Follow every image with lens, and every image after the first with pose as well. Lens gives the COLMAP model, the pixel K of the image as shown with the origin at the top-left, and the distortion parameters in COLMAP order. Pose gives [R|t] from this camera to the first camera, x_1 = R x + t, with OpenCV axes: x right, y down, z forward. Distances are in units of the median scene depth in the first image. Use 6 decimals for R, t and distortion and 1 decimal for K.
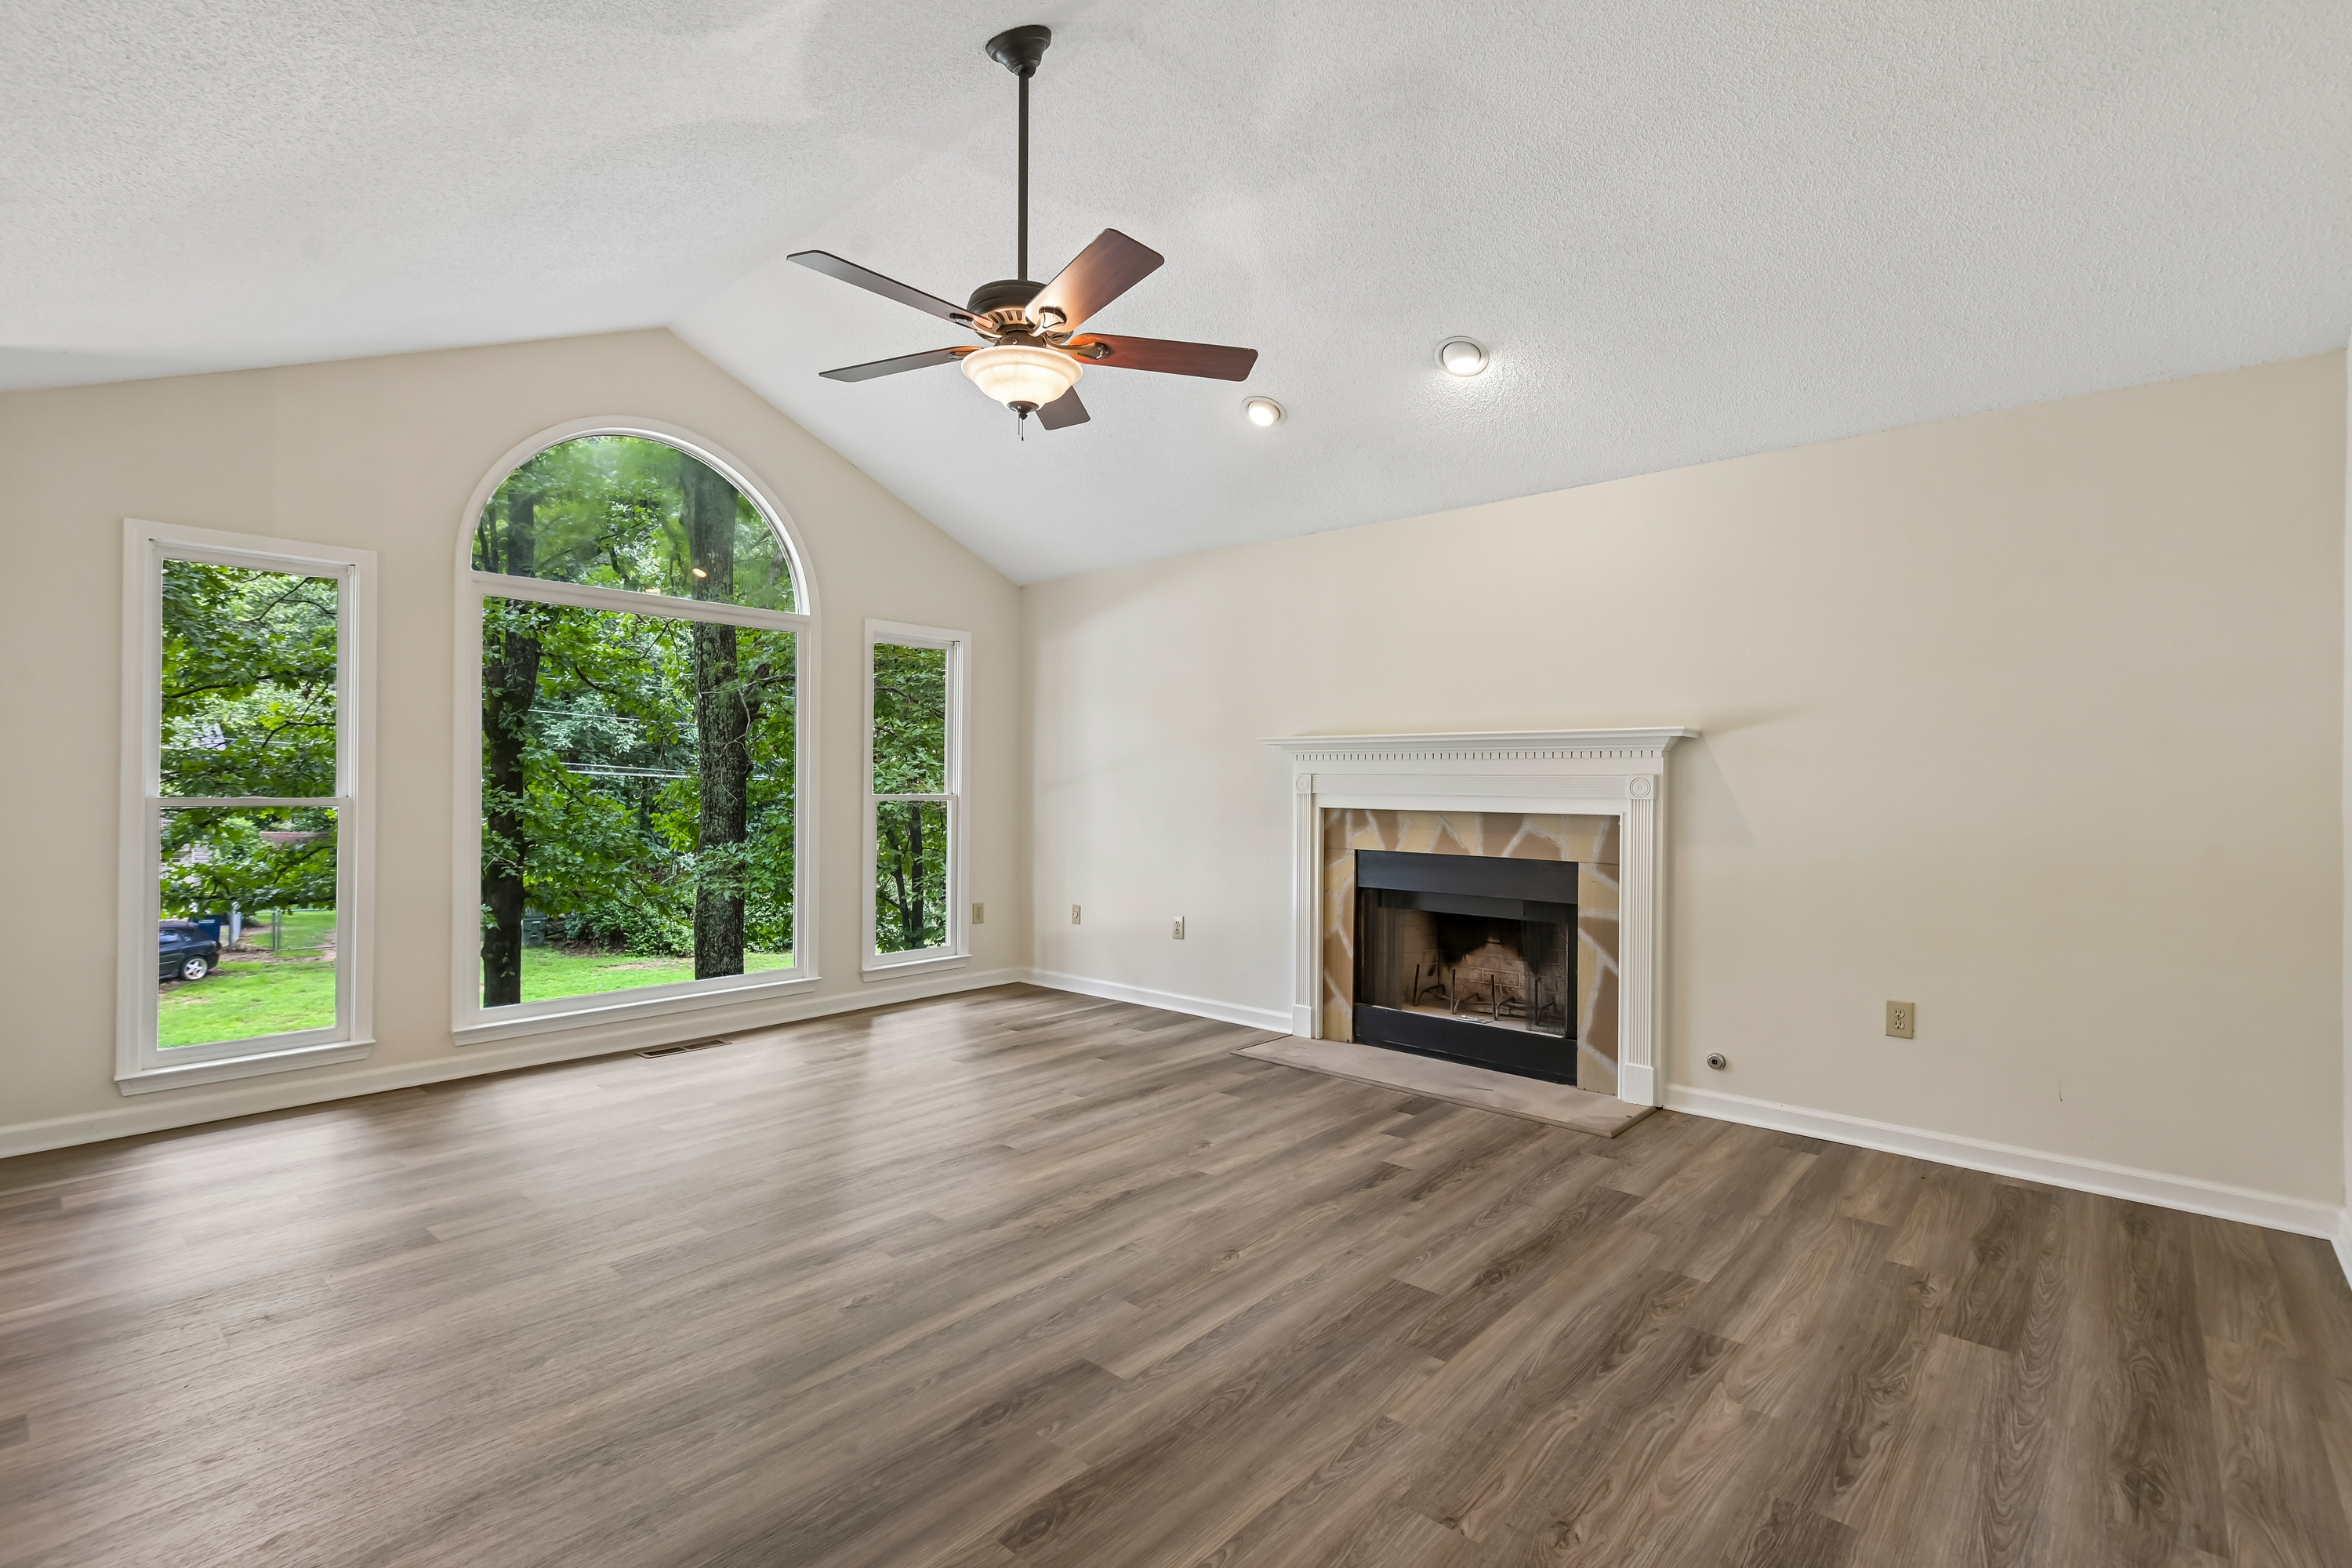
lens RADIAL K [[1079.3, 0, 1200.2], [0, 1079.3, 776.5], [0, 0, 1]] dist [0.002557, 0.000123]
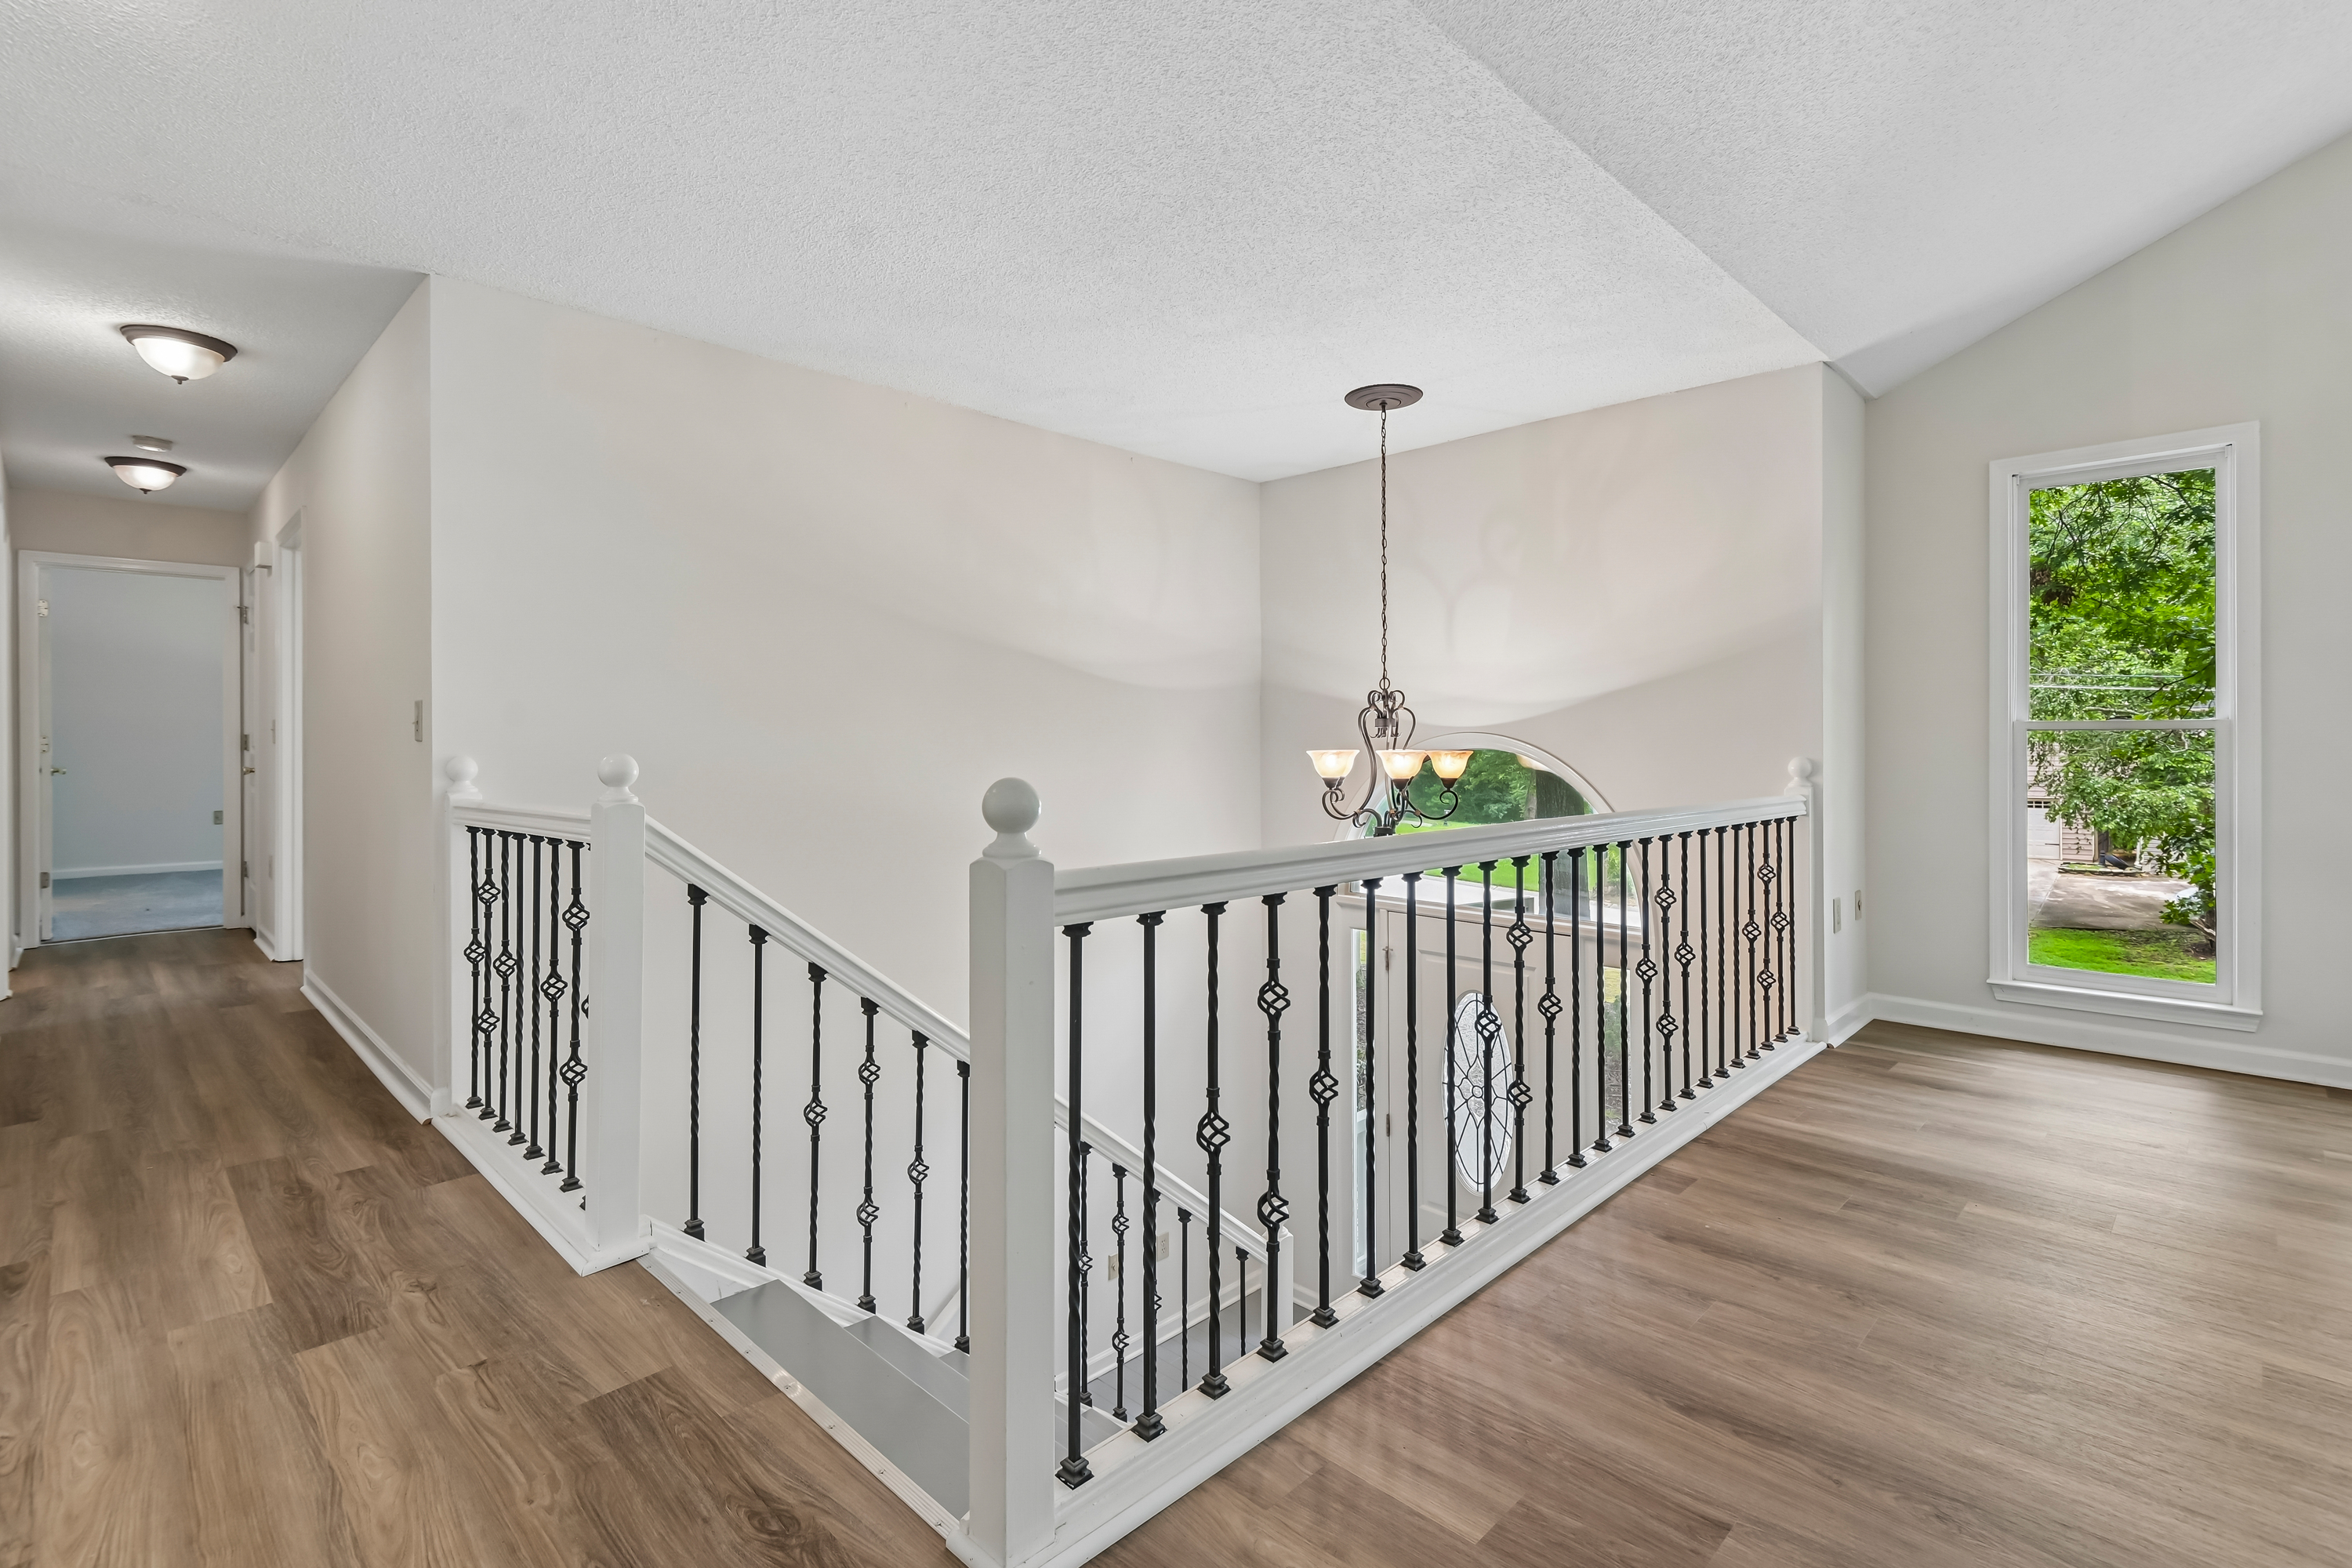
lens RADIAL K [[1089.7, 0, 1171.0], [0, 1089.7, 748.2], [0, 0, 1]] dist [0.002011, 0.000053]
pose [[-0.069522, -0.000705, -0.997580, 0.185825], [0.011508, 0.999933, -0.001508, 0.048827], [0.997514, -0.011585, -0.069509, 0.336709]]
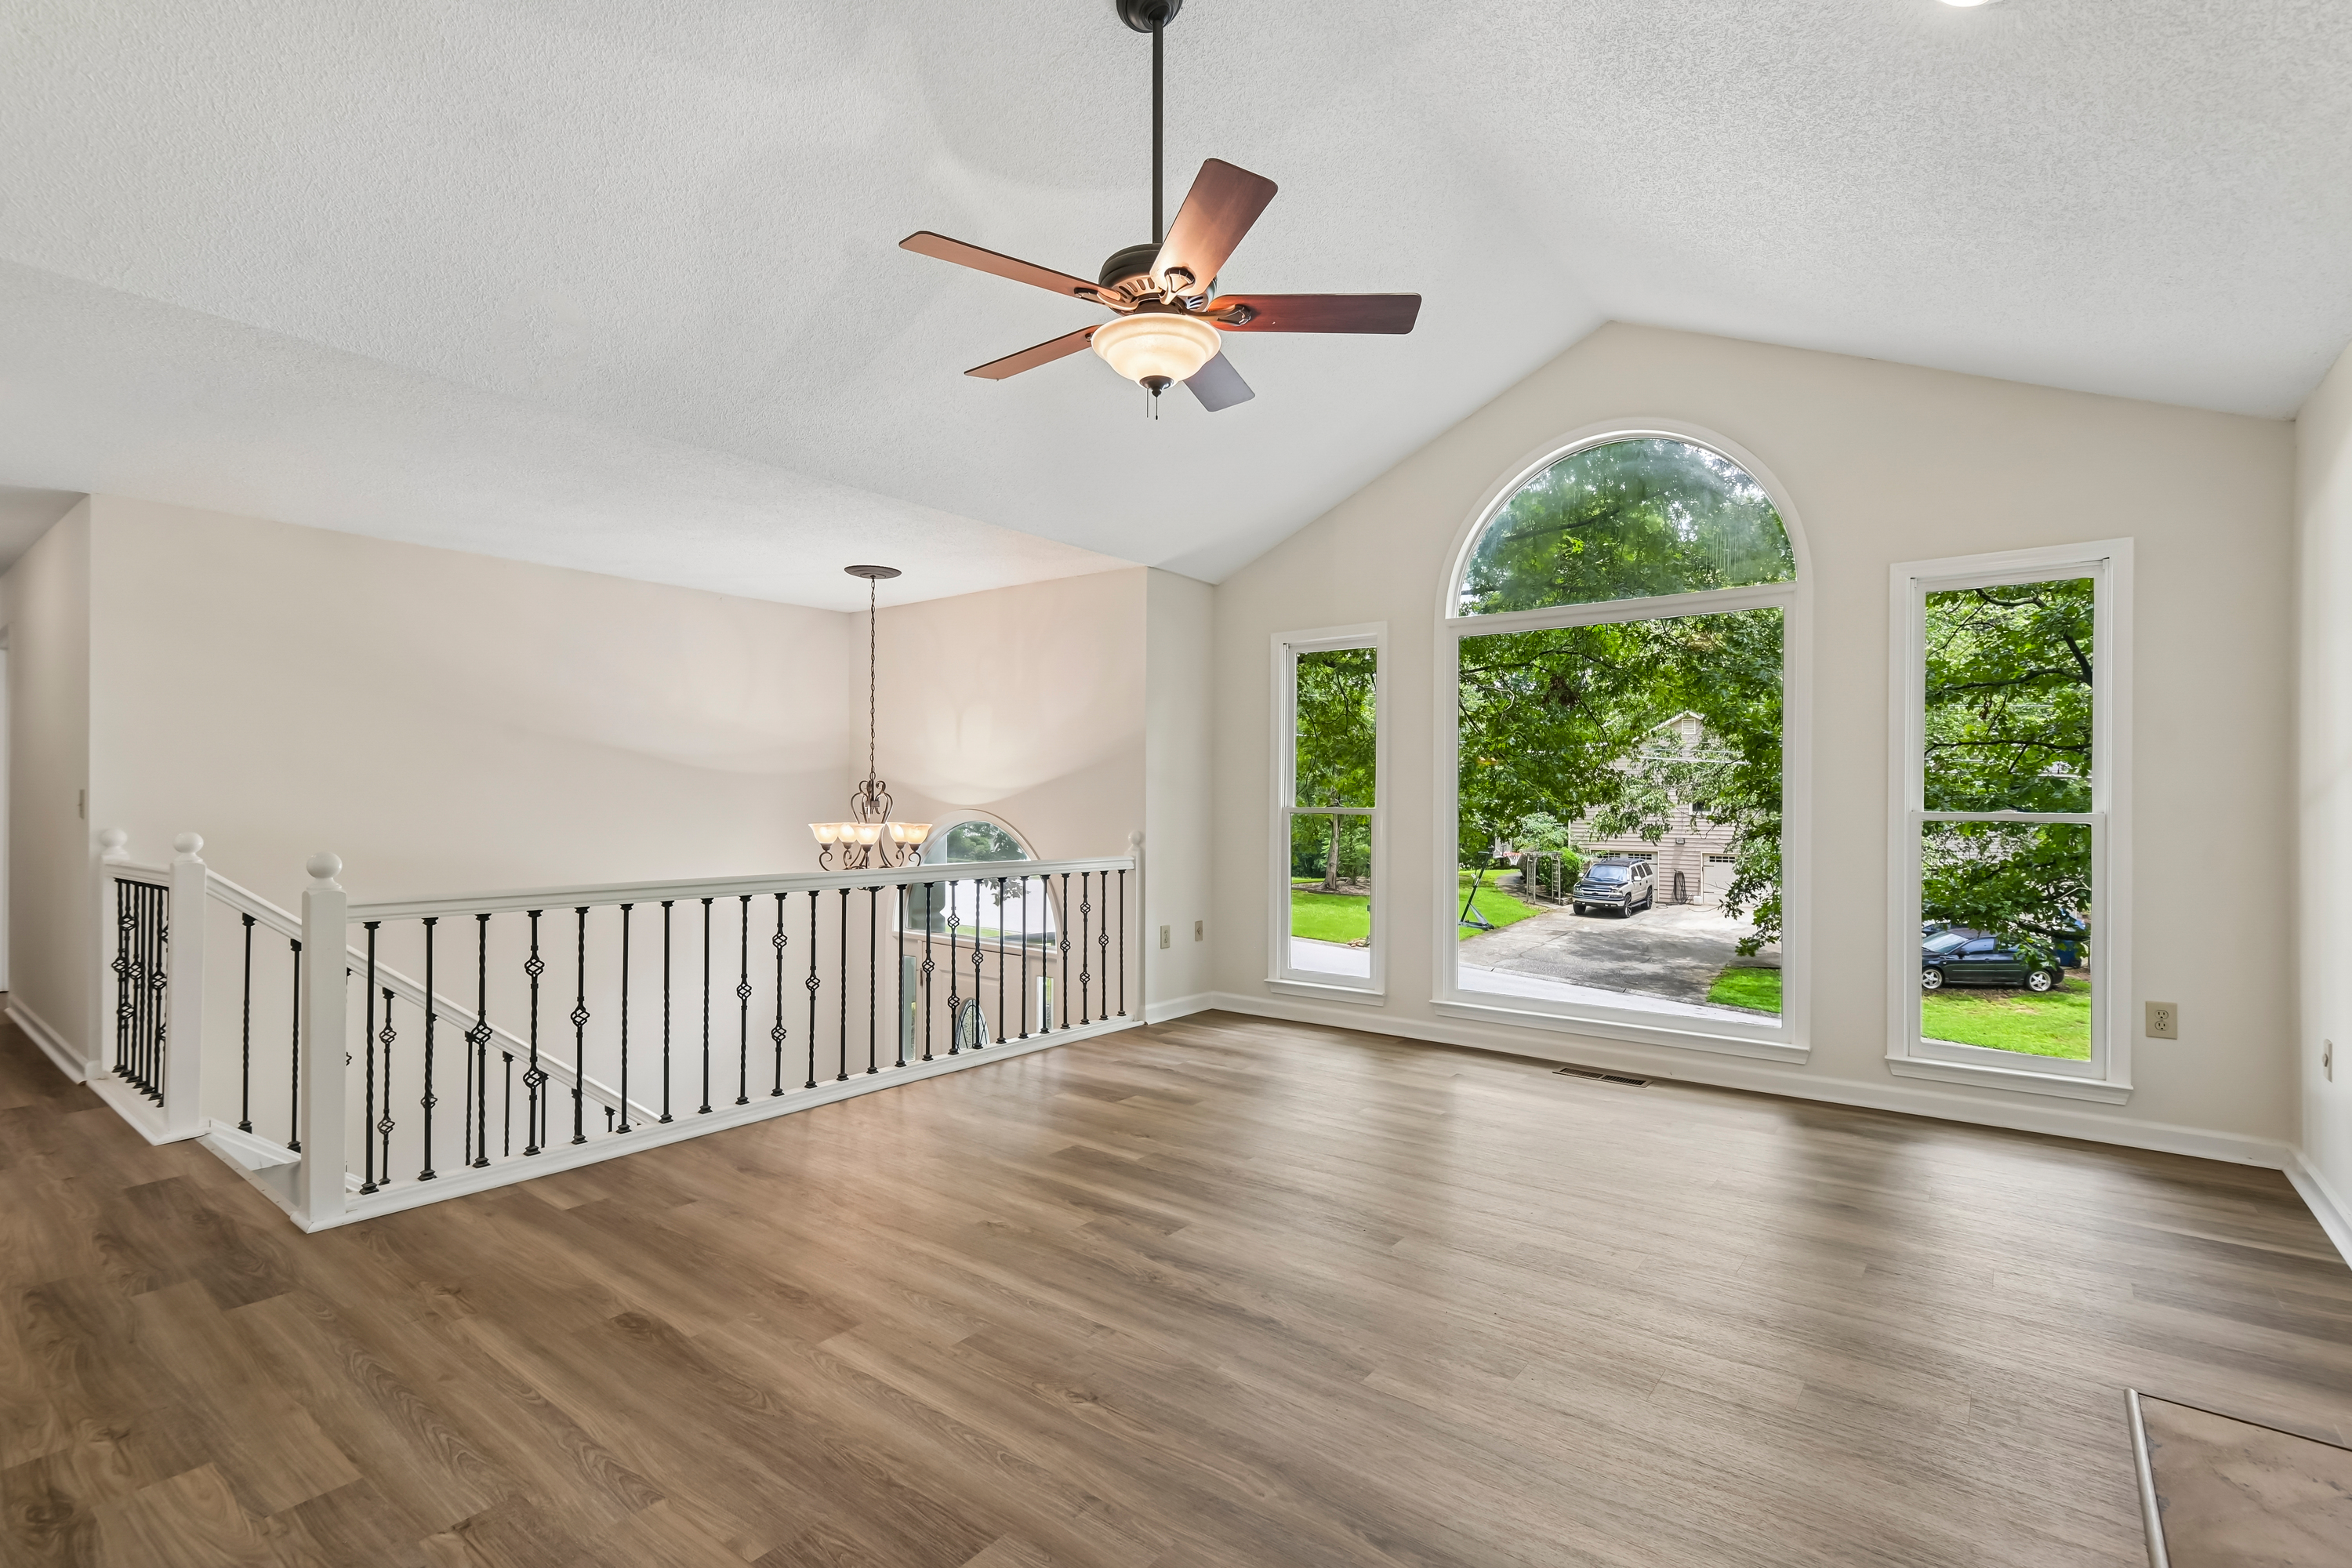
lens RADIAL K [[1086.0, 0, 1173.5], [0, 1086.0, 802.6], [0, 0, 1]] dist [0.004703, 0.000043]
pose [[0.048008, -0.001768, -0.998845, 0.788192], [0.005198, 0.999985, -0.001520, 0.018961], [0.998833, -0.005119, 0.048017, 1.003182]]
